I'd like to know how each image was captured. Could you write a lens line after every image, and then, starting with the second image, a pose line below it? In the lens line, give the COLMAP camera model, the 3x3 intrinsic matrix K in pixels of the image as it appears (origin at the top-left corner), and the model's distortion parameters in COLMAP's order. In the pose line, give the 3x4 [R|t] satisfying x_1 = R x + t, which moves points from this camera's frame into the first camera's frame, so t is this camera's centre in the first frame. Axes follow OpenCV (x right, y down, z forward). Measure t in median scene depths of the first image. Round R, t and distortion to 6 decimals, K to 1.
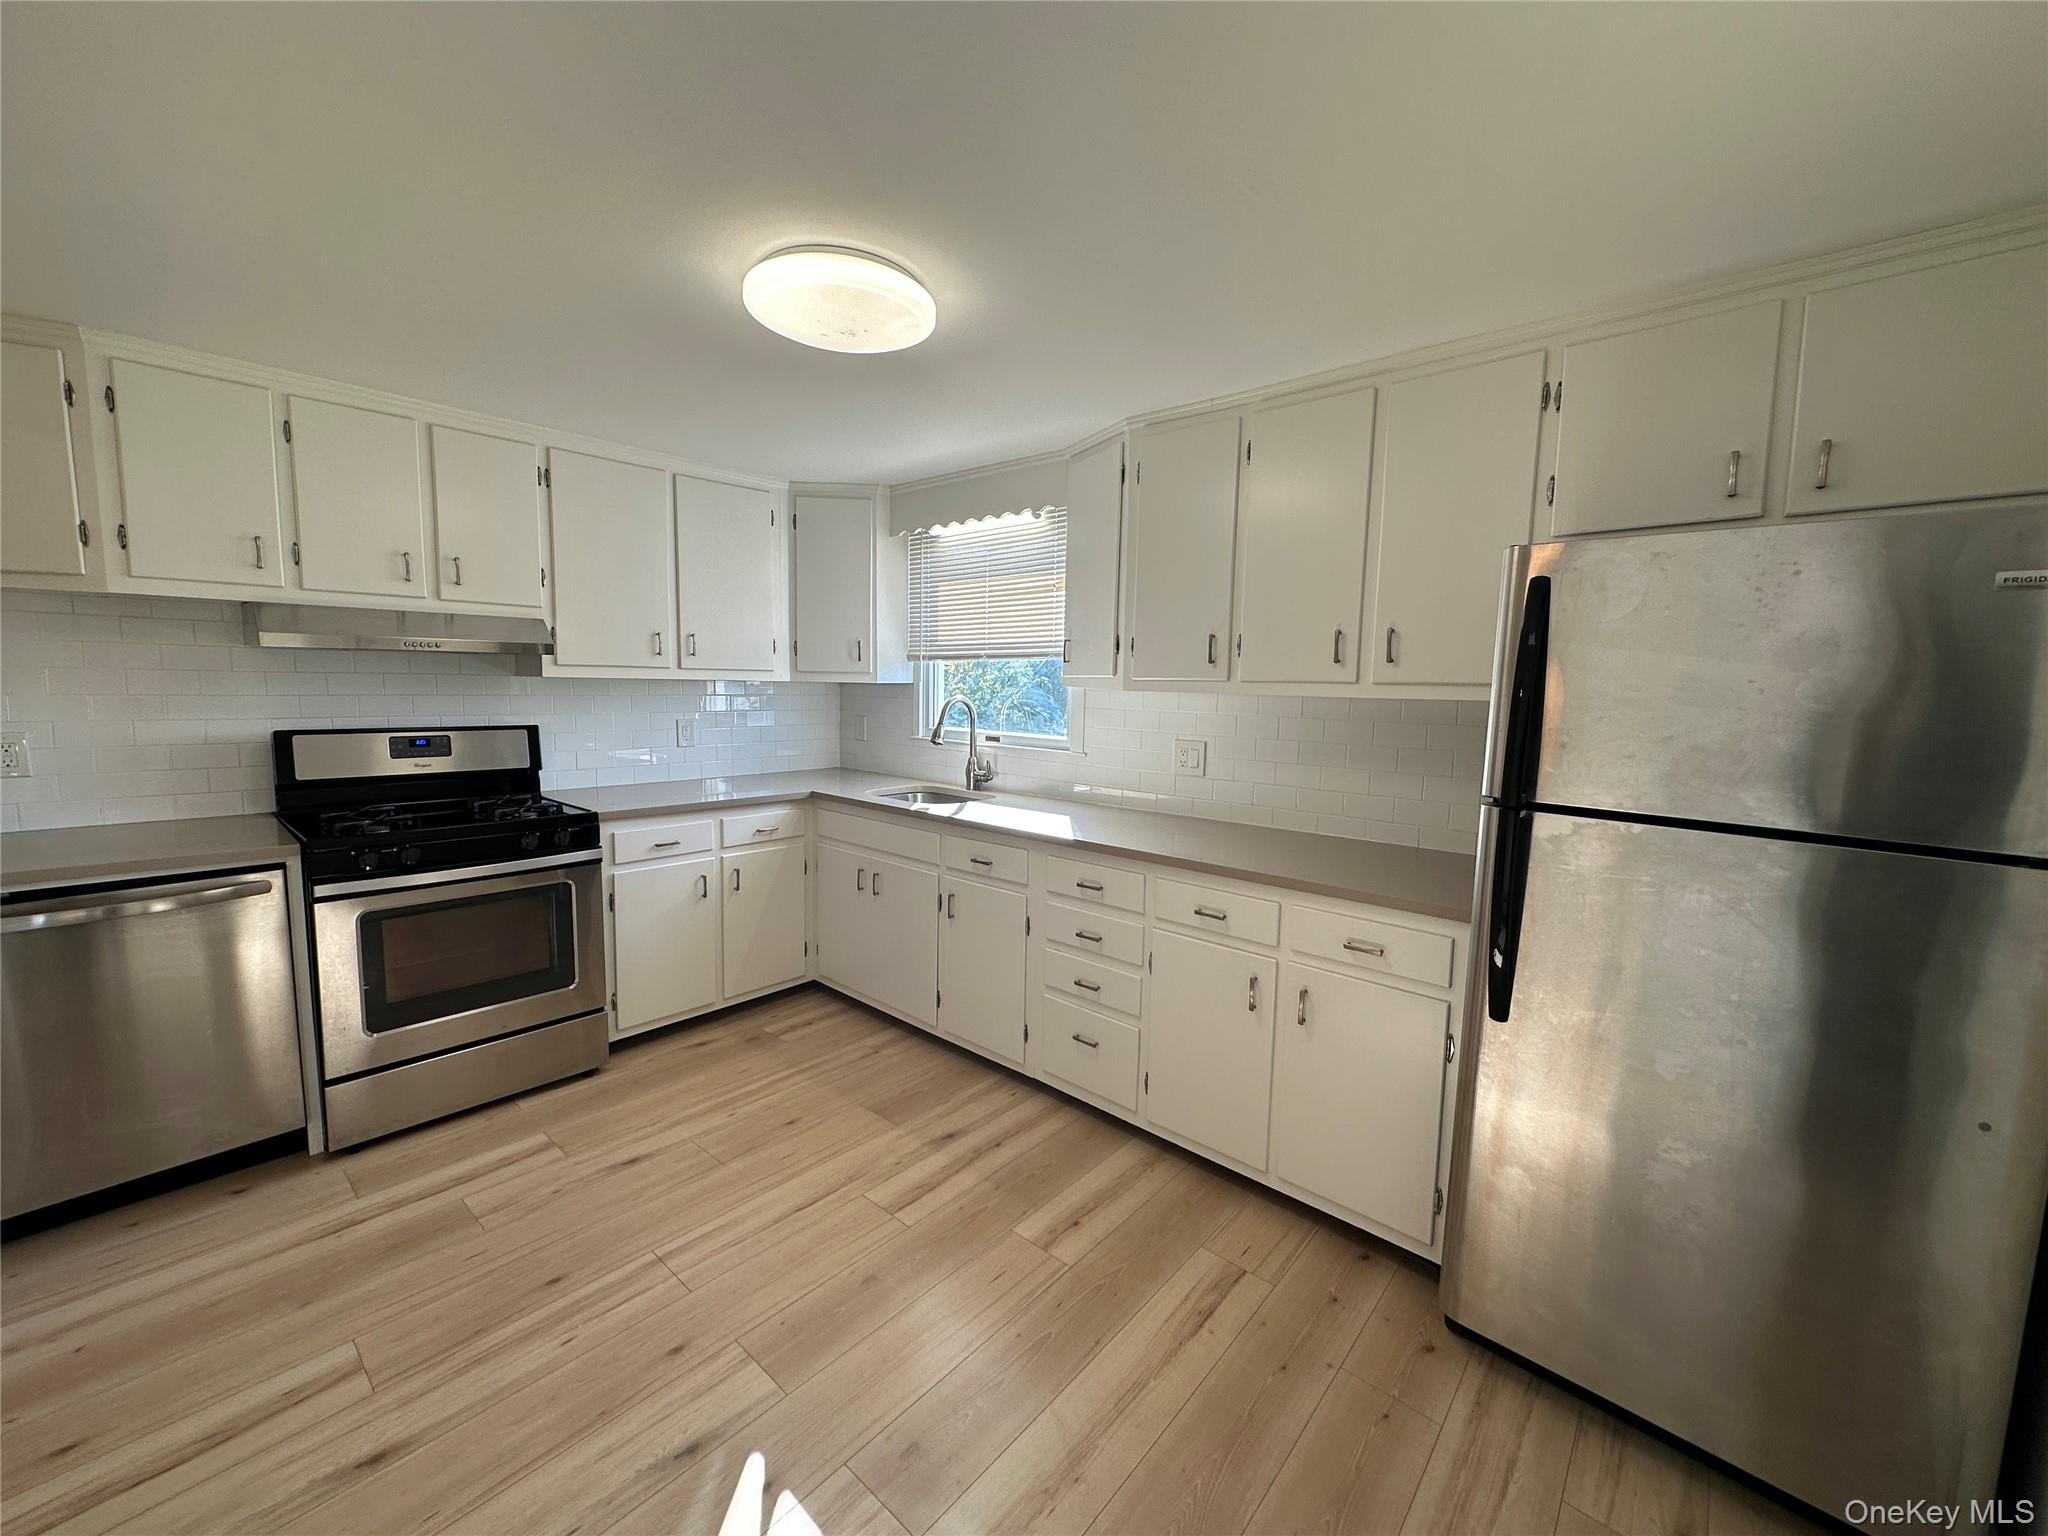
lens RADIAL K [[813.5, 0, 1024.9], [0, 813.5, 763.7], [0, 0, 1]] dist [-0.000791, 0.000391]
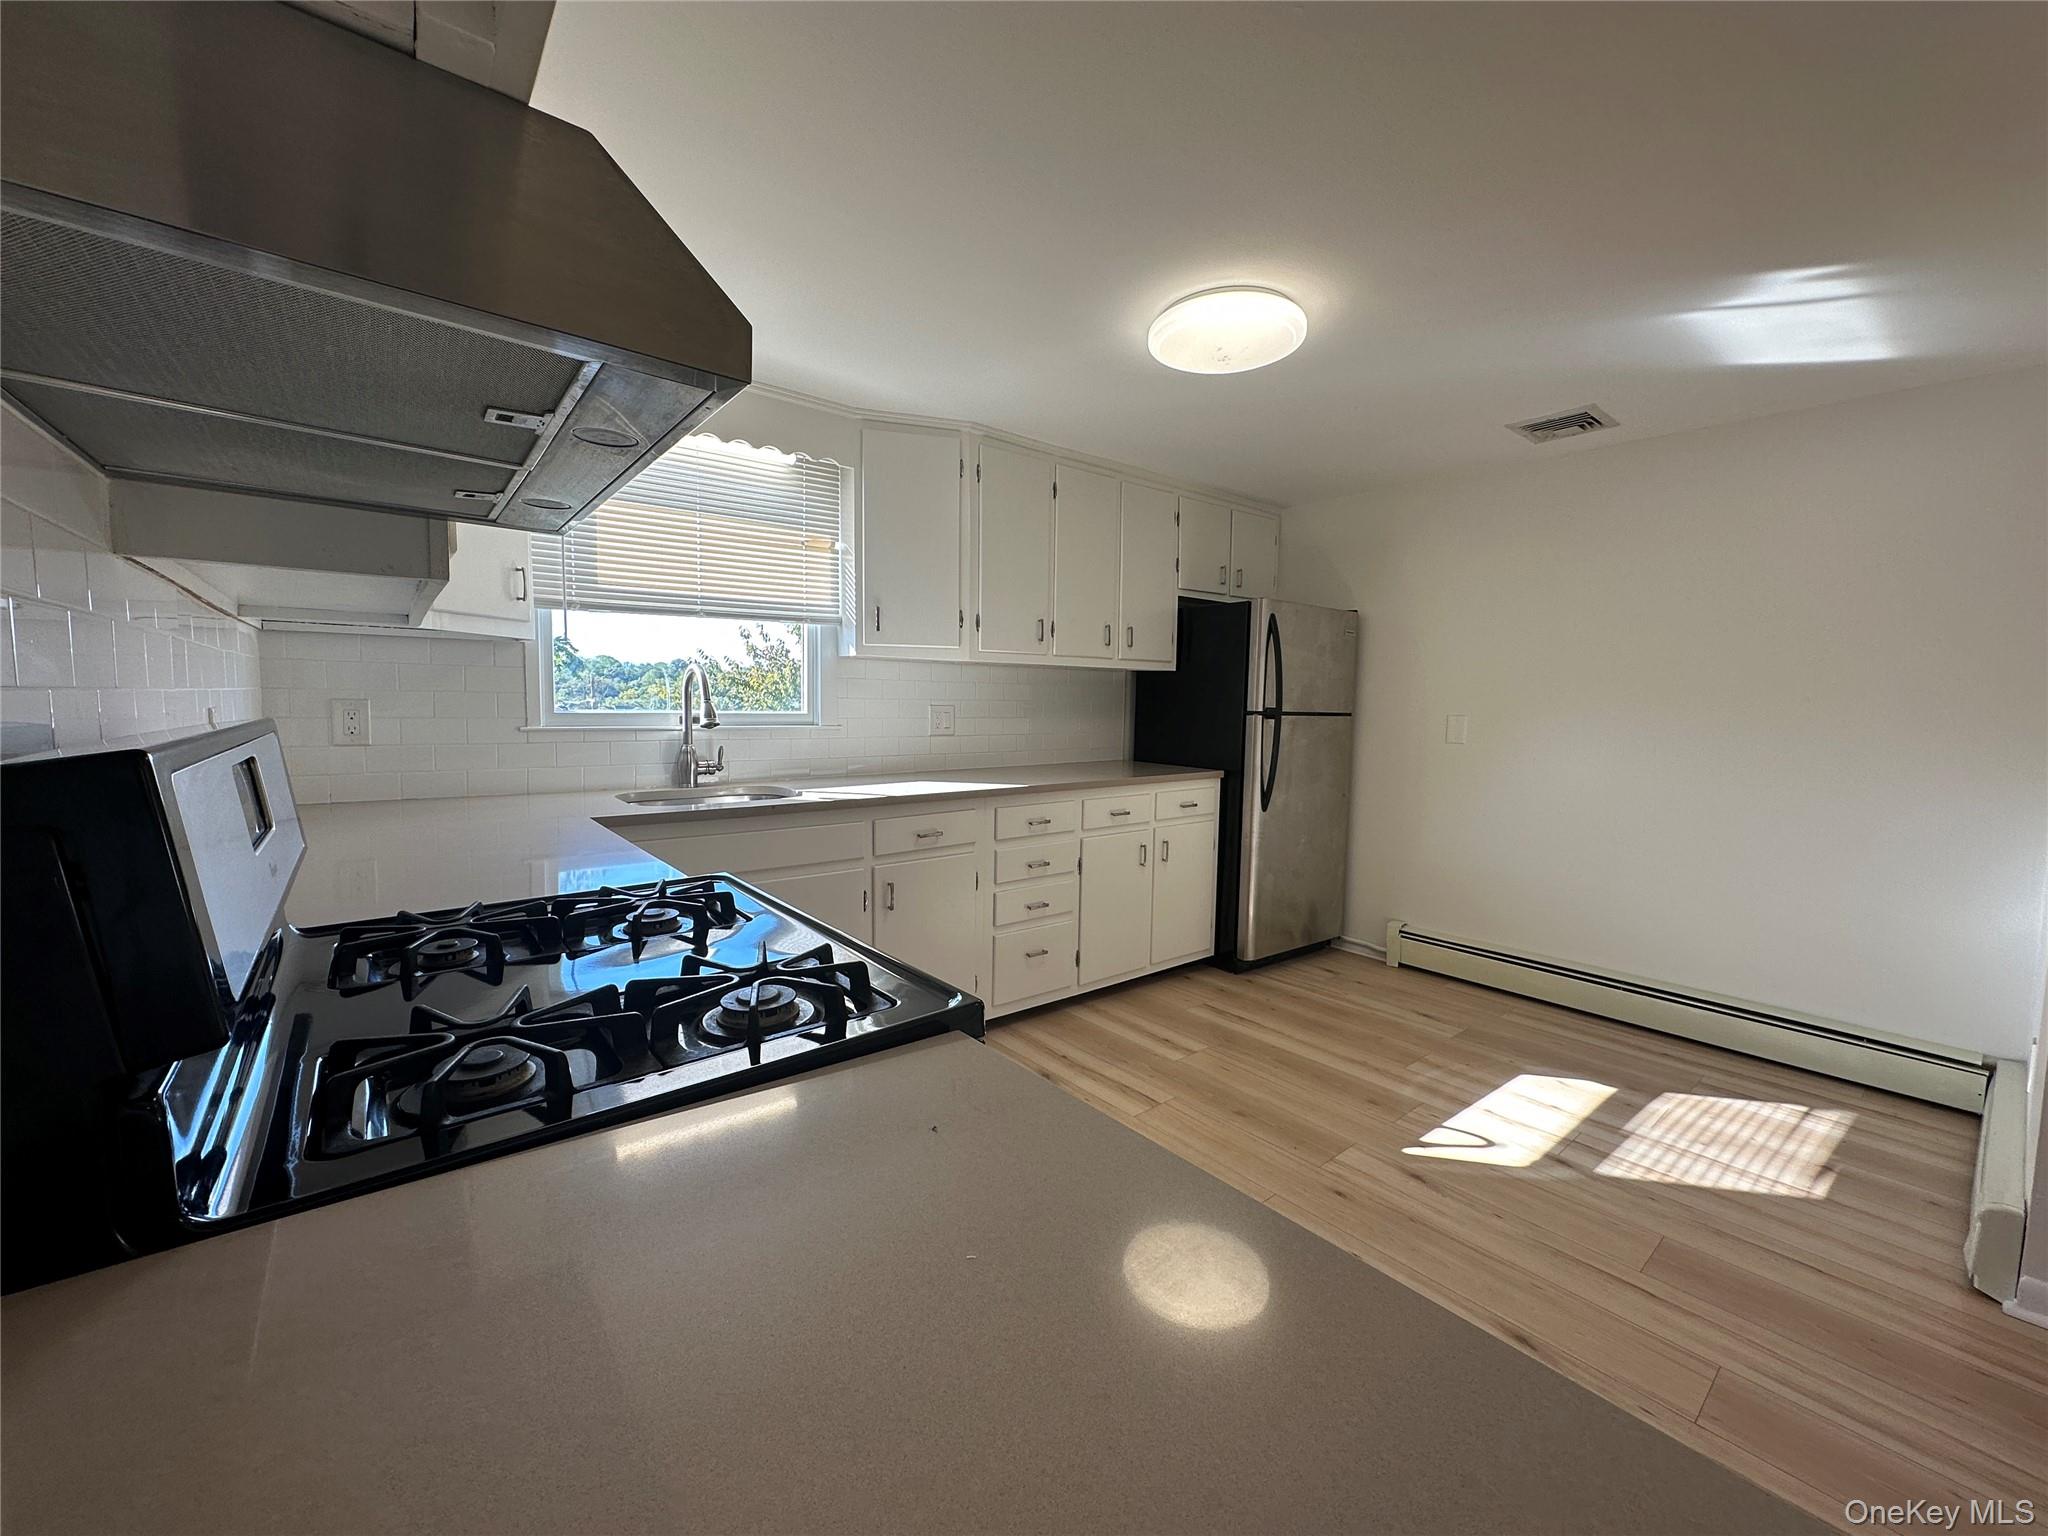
lens RADIAL K [[813.5, 0, 1024.9], [0, 813.5, 763.7], [0, 0, 1]] dist [-0.000791, 0.000391]
pose [[0.162129, -0.096818, 0.982008, -0.945261], [0.089349, 0.992527, 0.083103, -0.031983], [-0.982716, 0.074268, 0.169568, 0.701091]]
